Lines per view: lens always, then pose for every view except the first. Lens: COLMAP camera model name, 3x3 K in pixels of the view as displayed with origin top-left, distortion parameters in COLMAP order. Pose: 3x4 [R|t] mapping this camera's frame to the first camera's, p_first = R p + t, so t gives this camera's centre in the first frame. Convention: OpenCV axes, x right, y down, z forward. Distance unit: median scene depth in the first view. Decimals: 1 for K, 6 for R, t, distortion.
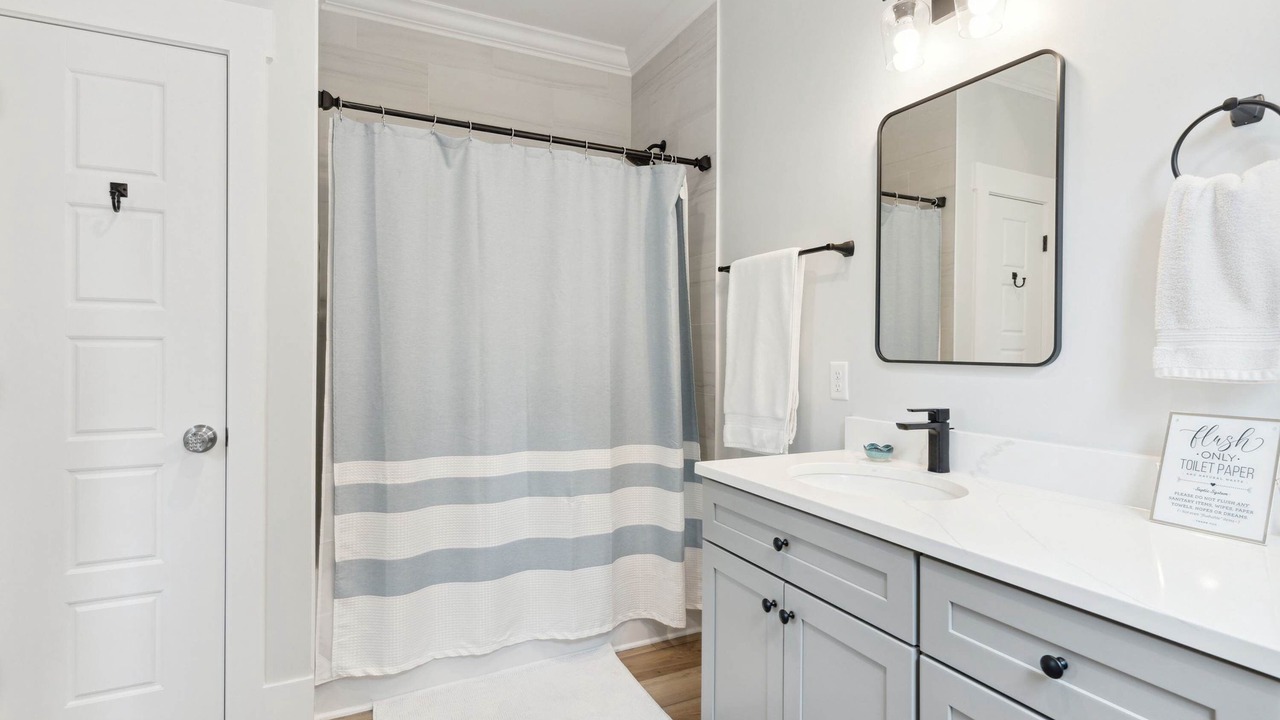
lens RADIAL K [[621.5, 0, 640.0], [0, 621.5, 360.0], [0, 0, 1]] dist [-0.000496, -0.000177]
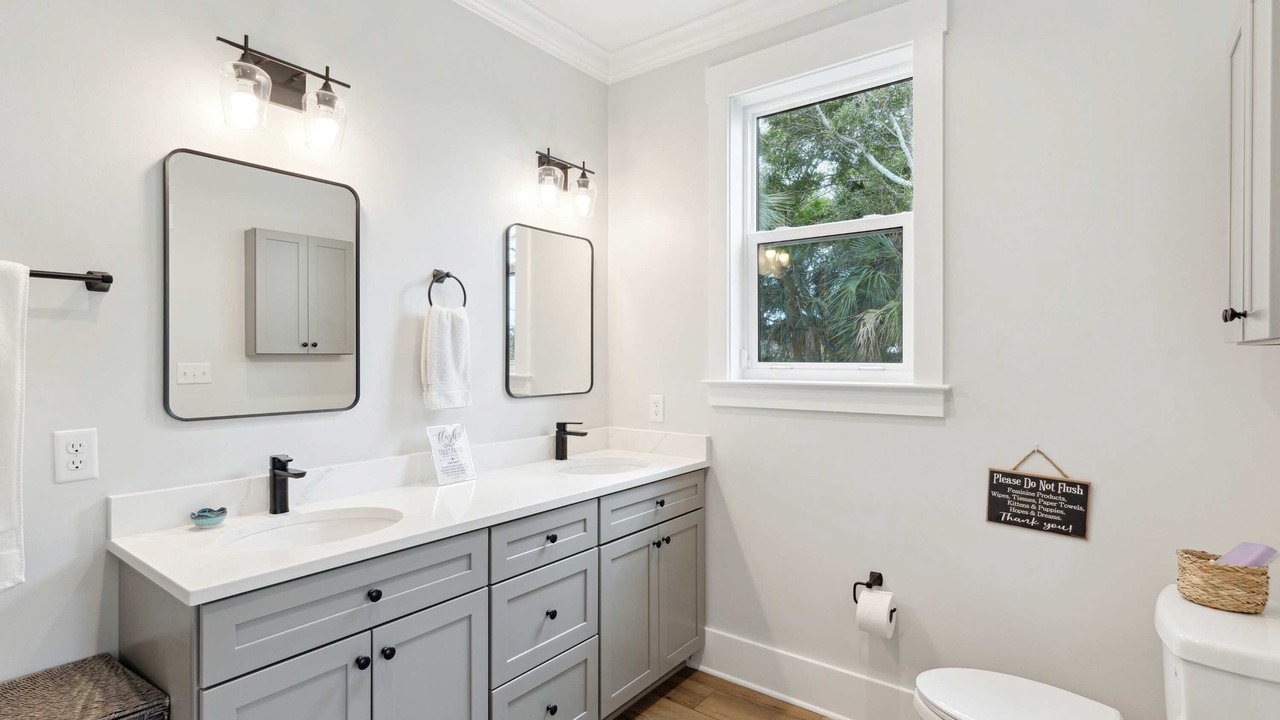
lens RADIAL K [[609.0, 0, 664.5], [0, 609.0, 348.0], [0, 0, 1]] dist [0.001347, 0.000082]
pose [[-0.463166, 0.001536, 0.886270, -0.968064], [0.006727, 0.999976, 0.001783, -0.135148], [-0.886246, 0.006788, -0.463165, 1.061901]]
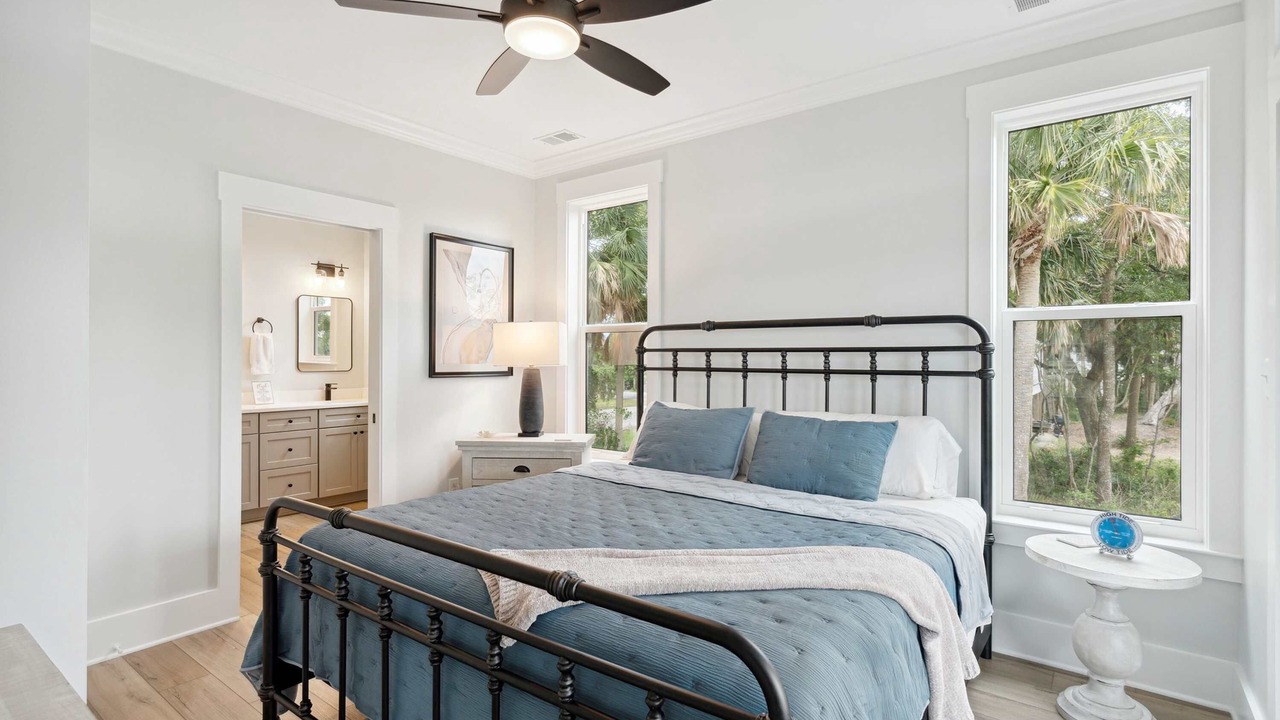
lens RADIAL K [[609.0, 0, 664.5], [0, 609.0, 348.0], [0, 0, 1]] dist [0.001347, 0.000082]
pose [[-0.469279, -0.003569, 0.883043, -4.076985], [0.001319, 0.999988, 0.004743, -0.165321], [-0.883049, 0.003390, -0.469269, 0.355036]]
